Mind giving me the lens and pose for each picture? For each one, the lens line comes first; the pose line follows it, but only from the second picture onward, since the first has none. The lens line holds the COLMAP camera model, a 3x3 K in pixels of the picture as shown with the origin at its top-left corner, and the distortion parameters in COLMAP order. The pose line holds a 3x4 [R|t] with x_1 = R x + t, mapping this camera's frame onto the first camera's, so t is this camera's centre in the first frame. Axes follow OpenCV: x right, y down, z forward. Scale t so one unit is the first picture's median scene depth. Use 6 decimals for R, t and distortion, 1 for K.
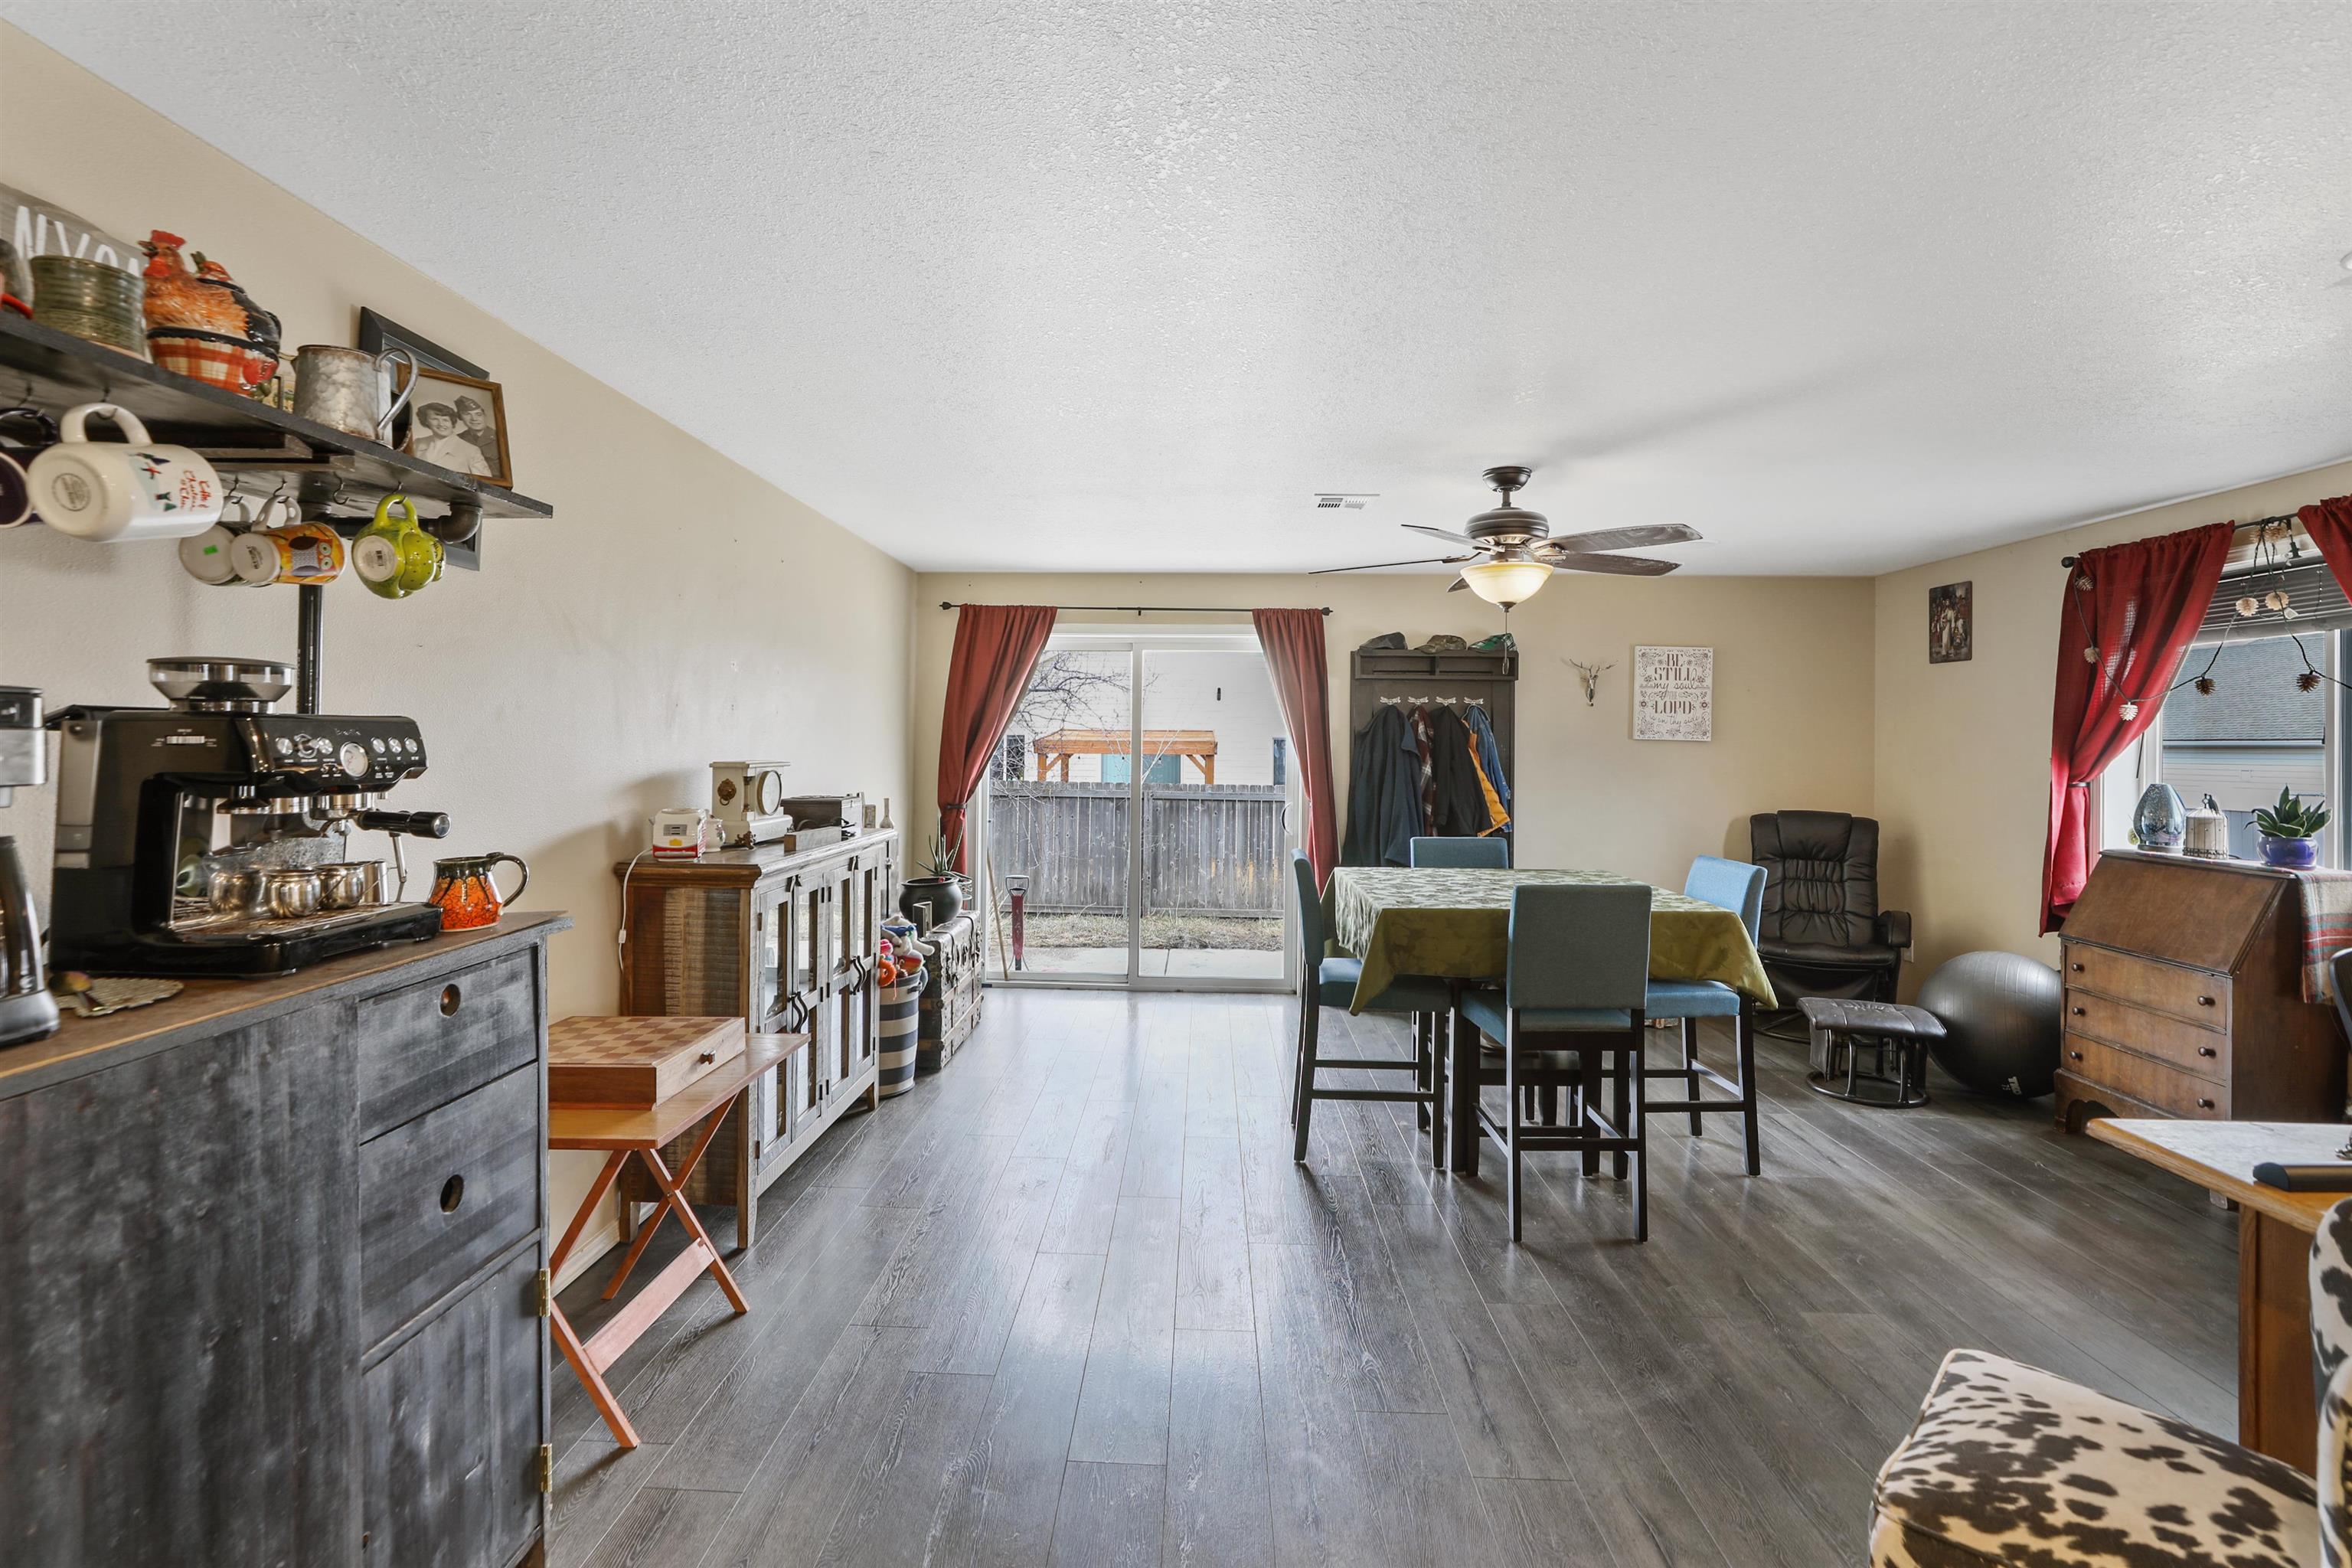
lens RADIAL K [[1111.1, 0, 1144.8], [0, 1111.1, 724.5], [0, 0, 1]] dist [-0.024065, 0.007839]
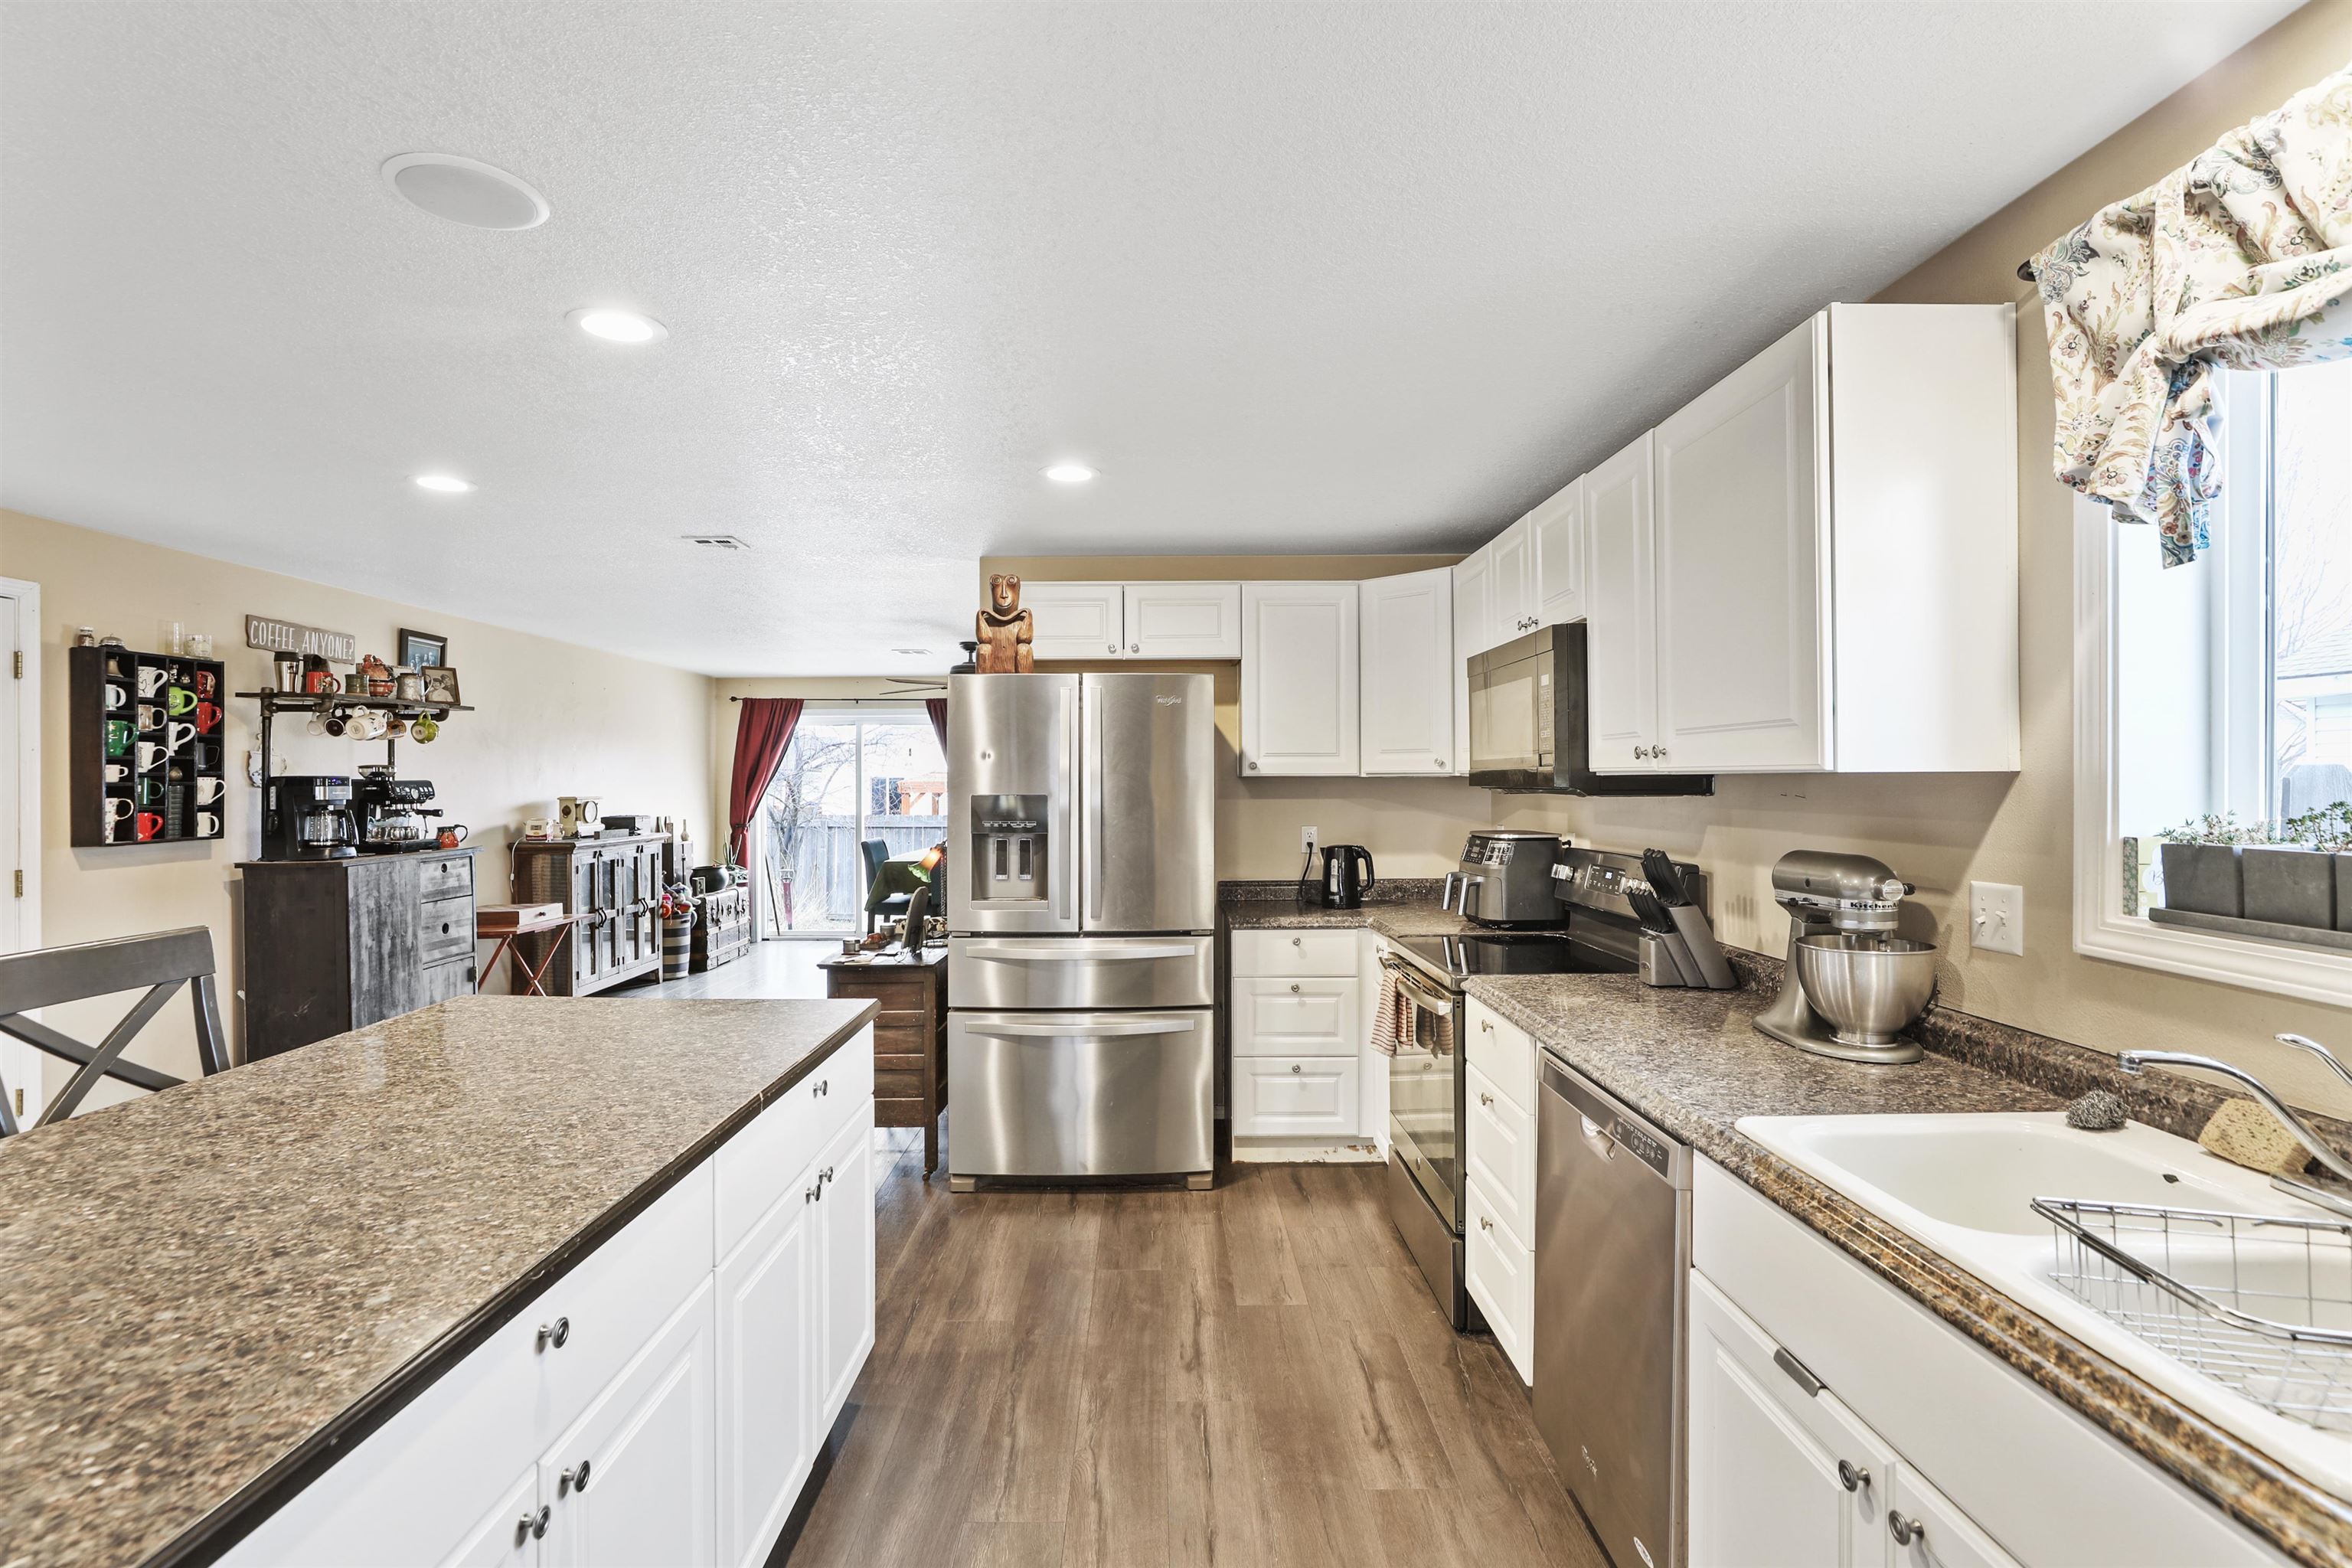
lens RADIAL K [[1111.1, 0, 1154.1], [0, 1111.1, 775.3], [0, 0, 1]] dist [-0.024065, 0.007839]
pose [[0.998389, -0.016313, 0.054343, 0.475733], [0.015790, 0.999825, 0.010035, -0.007296], [-0.054497, -0.009161, 0.998472, -0.871225]]
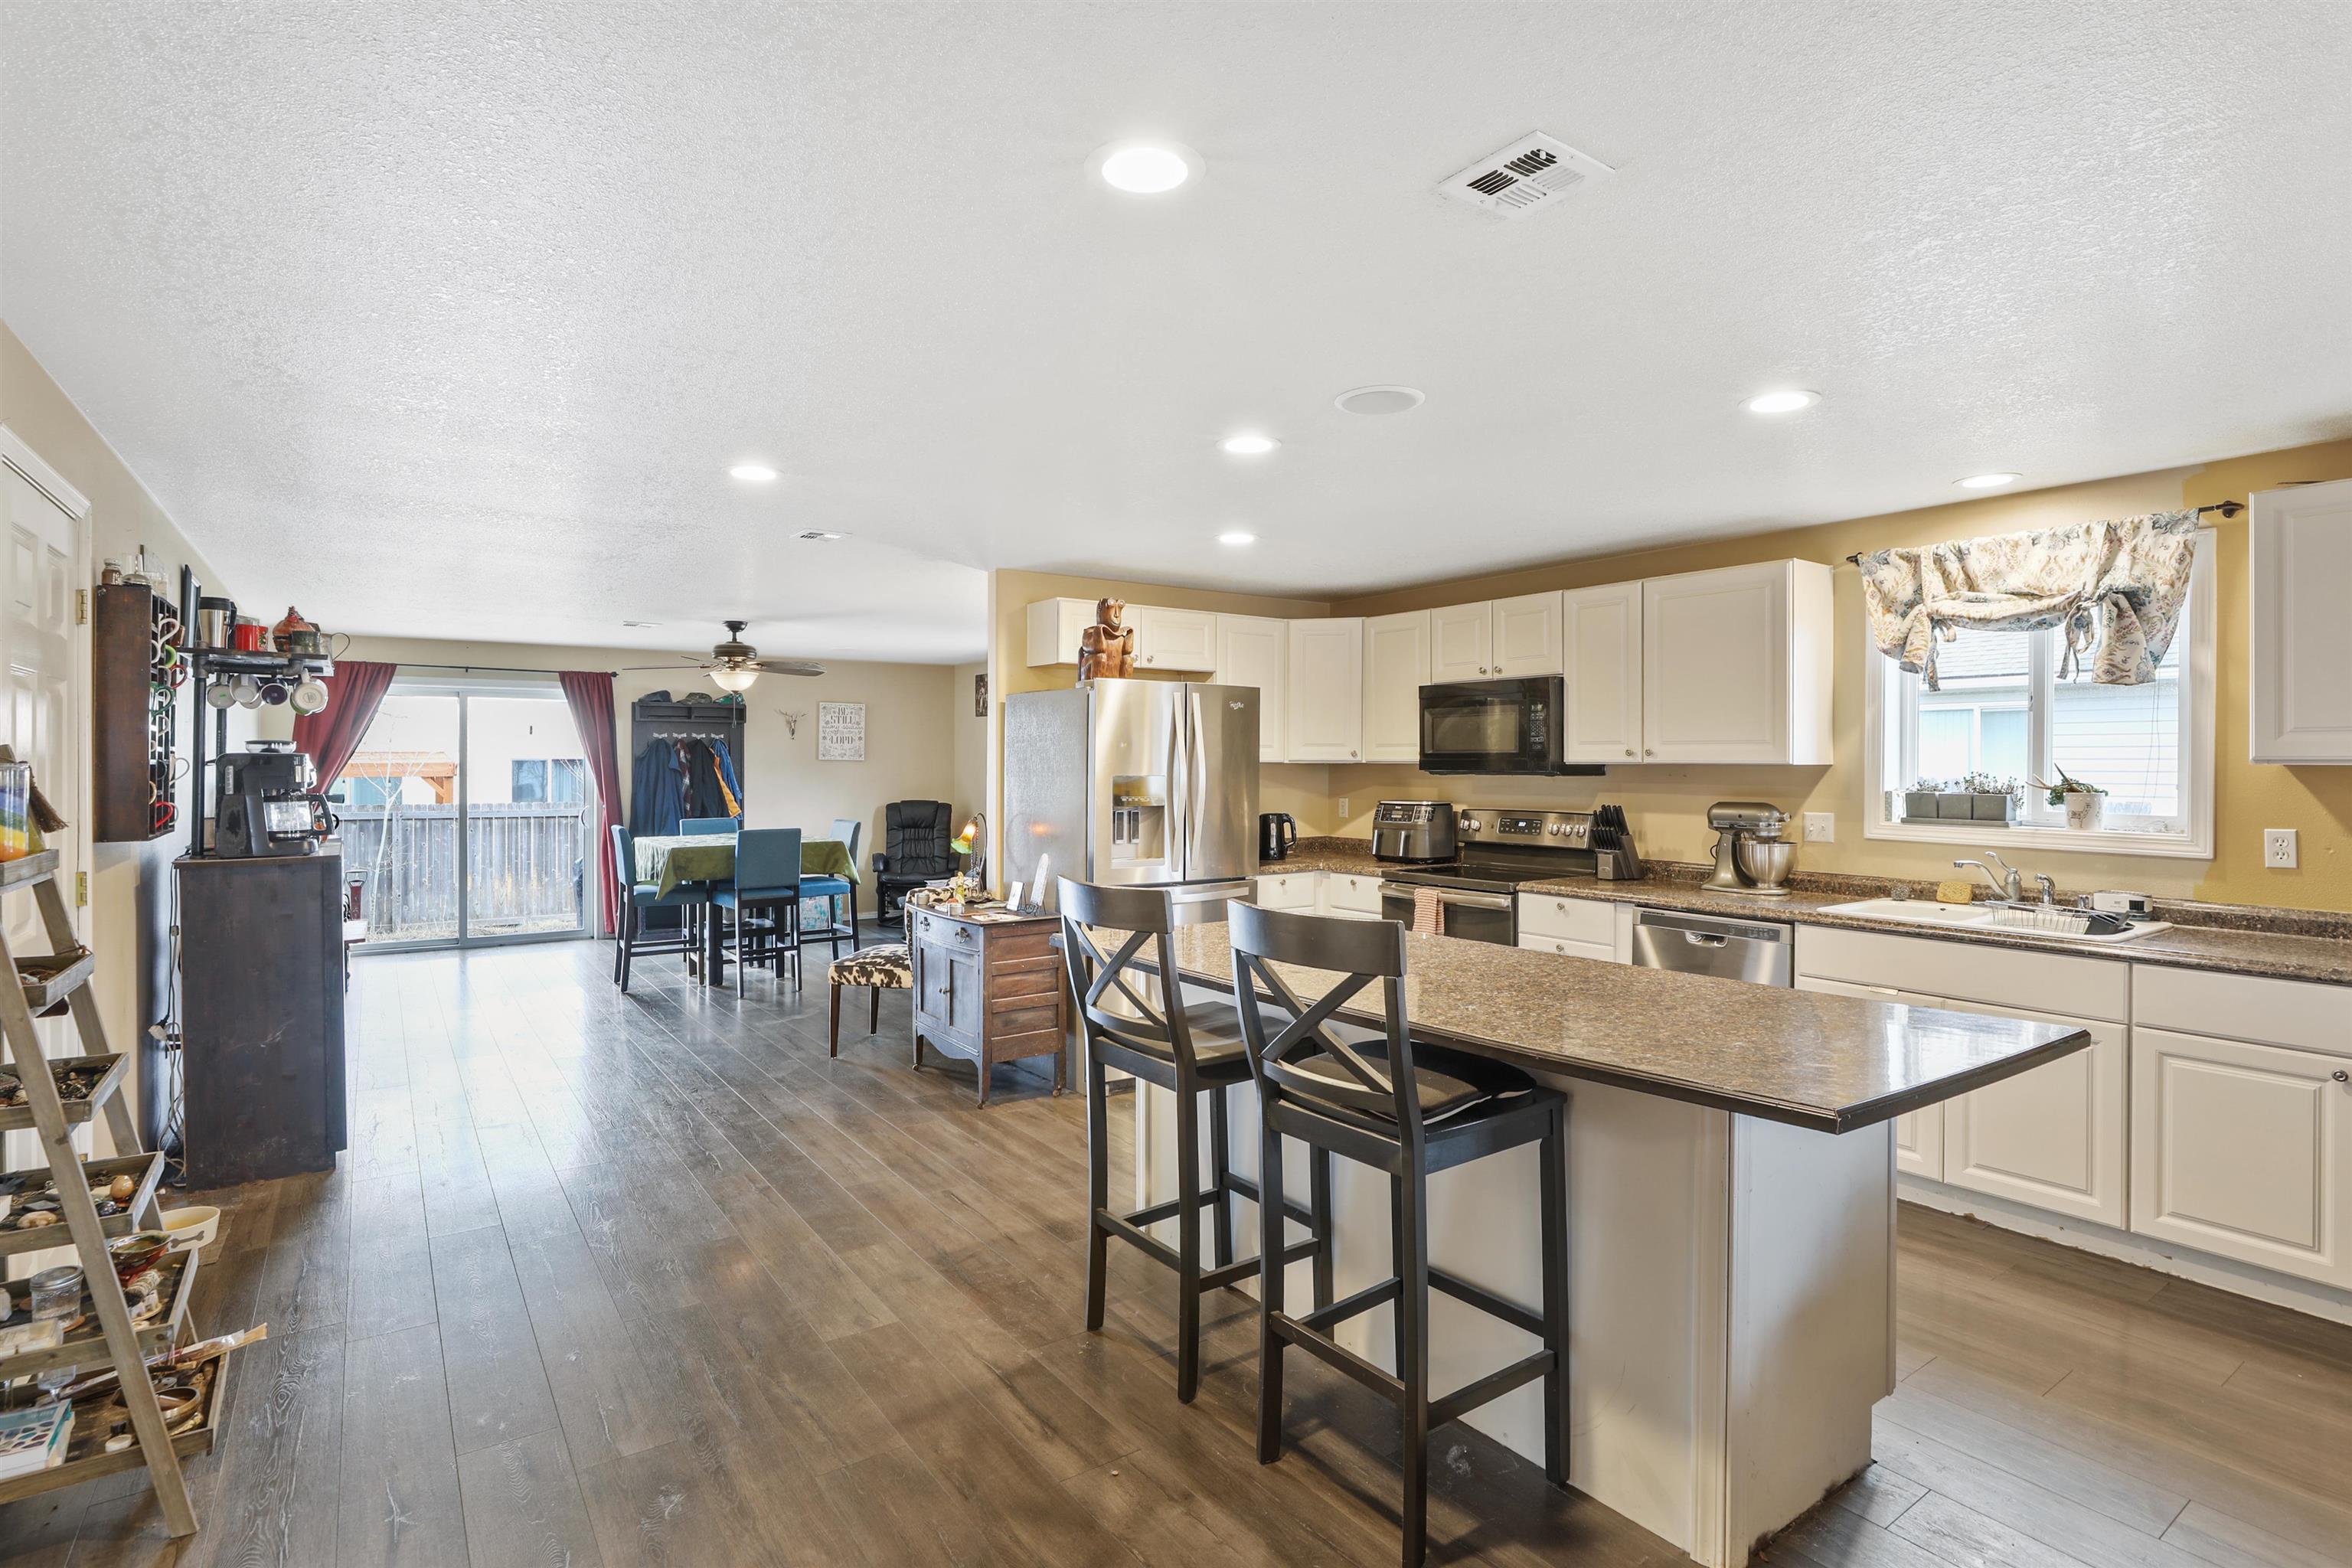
lens RADIAL K [[1151.2, 0, 1169.8], [0, 1151.2, 770.1], [0, 0, 1]] dist [-0.028190, 0.003678]
pose [[0.786918, -0.013062, 0.616920, -0.272046], [-0.001922, 0.999719, 0.023618, -0.017791], [-0.617055, -0.019771, 0.786671, -0.911389]]
